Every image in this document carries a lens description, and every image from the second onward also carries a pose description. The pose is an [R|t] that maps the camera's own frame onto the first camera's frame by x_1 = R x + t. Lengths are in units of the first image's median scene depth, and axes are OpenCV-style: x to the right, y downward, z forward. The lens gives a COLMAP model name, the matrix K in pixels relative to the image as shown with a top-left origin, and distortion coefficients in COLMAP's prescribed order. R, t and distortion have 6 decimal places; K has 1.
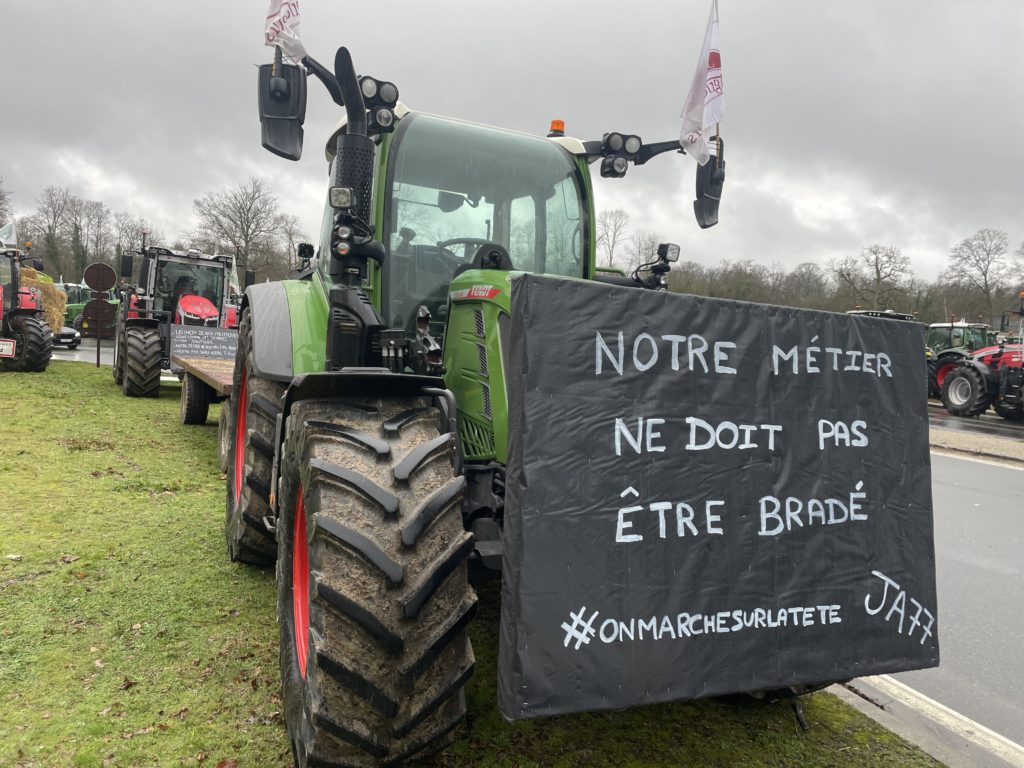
lens RADIAL K [[771.9, 0, 512.0], [0, 771.9, 384.0], [0, 0, 1]] dist [-0.000113, -0.002408]
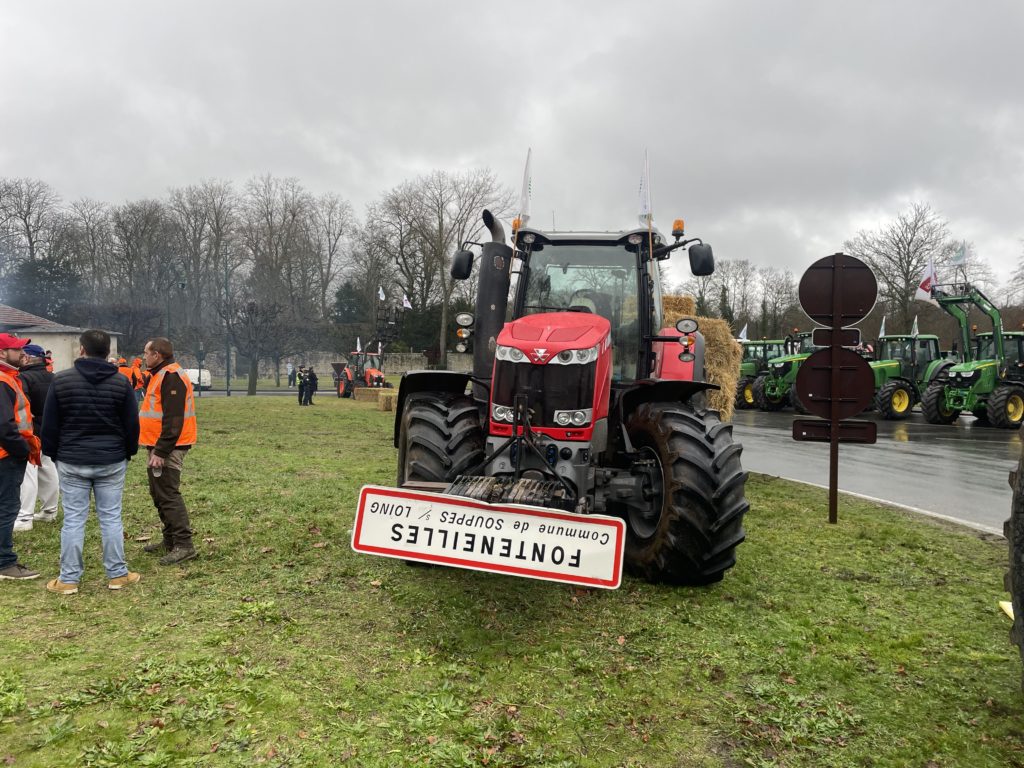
lens RADIAL K [[771.9, 0, 512.0], [0, 771.9, 384.0], [0, 0, 1]] dist [-0.000113, -0.002408]
pose [[0.712786, -0.033830, -0.700565, -0.065936], [-0.015718, 0.997815, -0.064176, -0.010988], [0.701205, 0.056755, 0.710697, 0.106090]]
